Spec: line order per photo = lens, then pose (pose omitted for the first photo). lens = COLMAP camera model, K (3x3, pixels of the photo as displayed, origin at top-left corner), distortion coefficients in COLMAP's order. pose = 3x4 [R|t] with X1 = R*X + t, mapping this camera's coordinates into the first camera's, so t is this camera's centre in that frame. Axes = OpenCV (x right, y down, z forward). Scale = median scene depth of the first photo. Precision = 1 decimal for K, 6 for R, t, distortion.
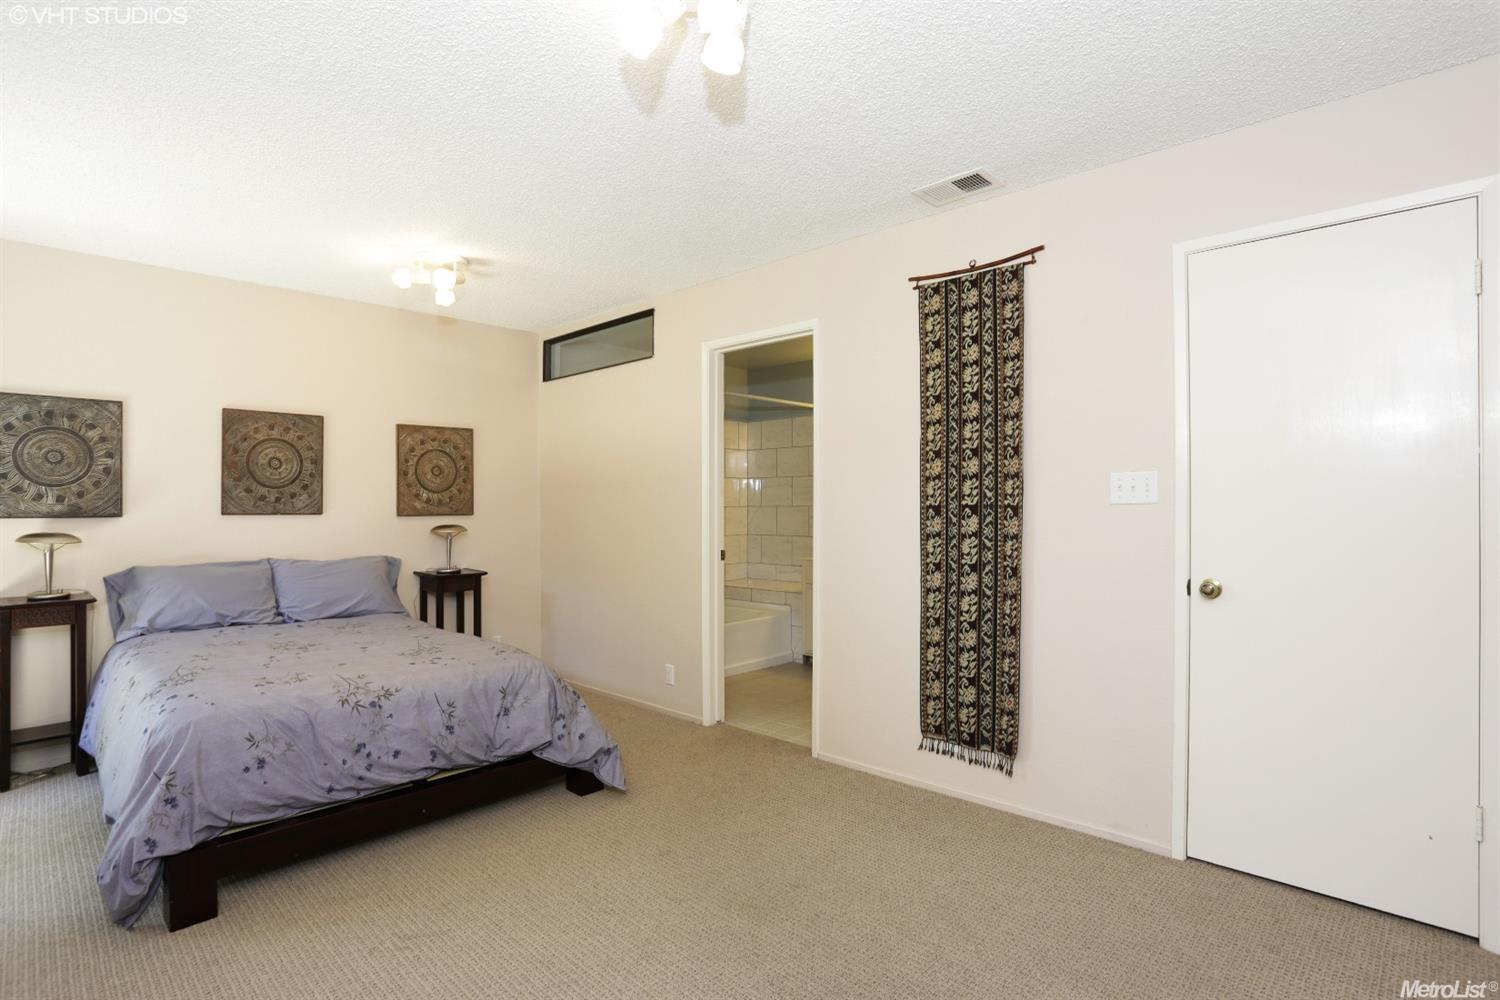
lens RADIAL K [[778.0, 0, 732.9], [0, 778.0, 505.6], [0, 0, 1]] dist [0.000593, 0.000874]
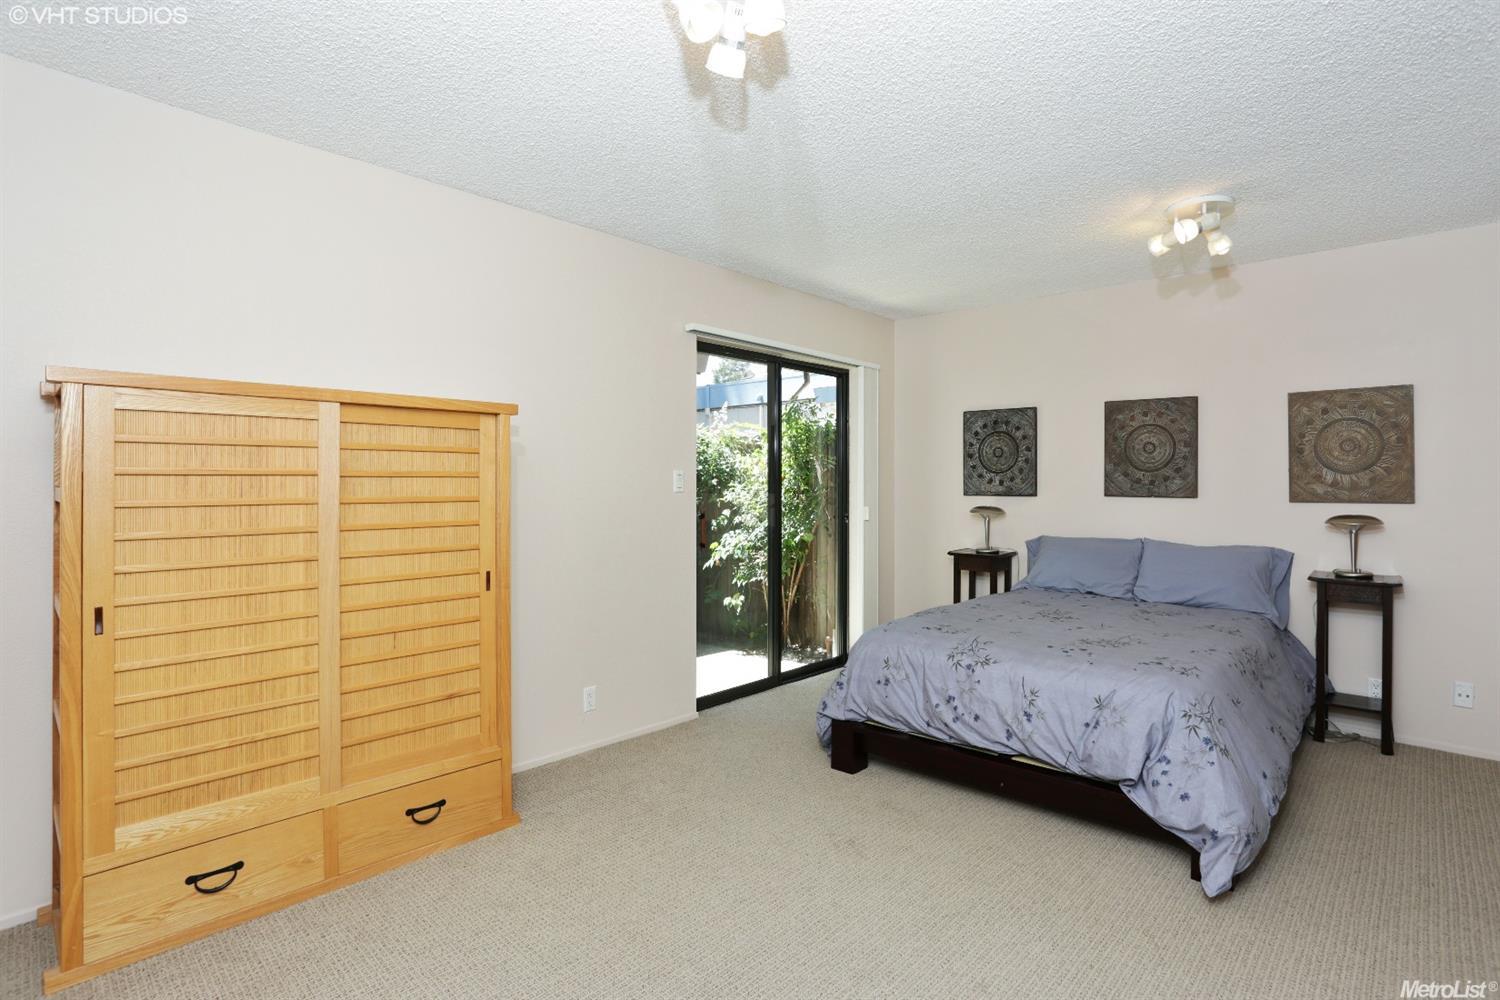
lens RADIAL K [[764.1, 0, 751.1], [0, 764.1, 478.6], [0, 0, 1]] dist [-0.002576, -0.000198]
pose [[0.039906, -0.007050, -0.999179, 0.464386], [-0.006924, 0.999949, -0.007332, -0.002428], [0.999179, 0.007211, 0.039856, 0.482014]]
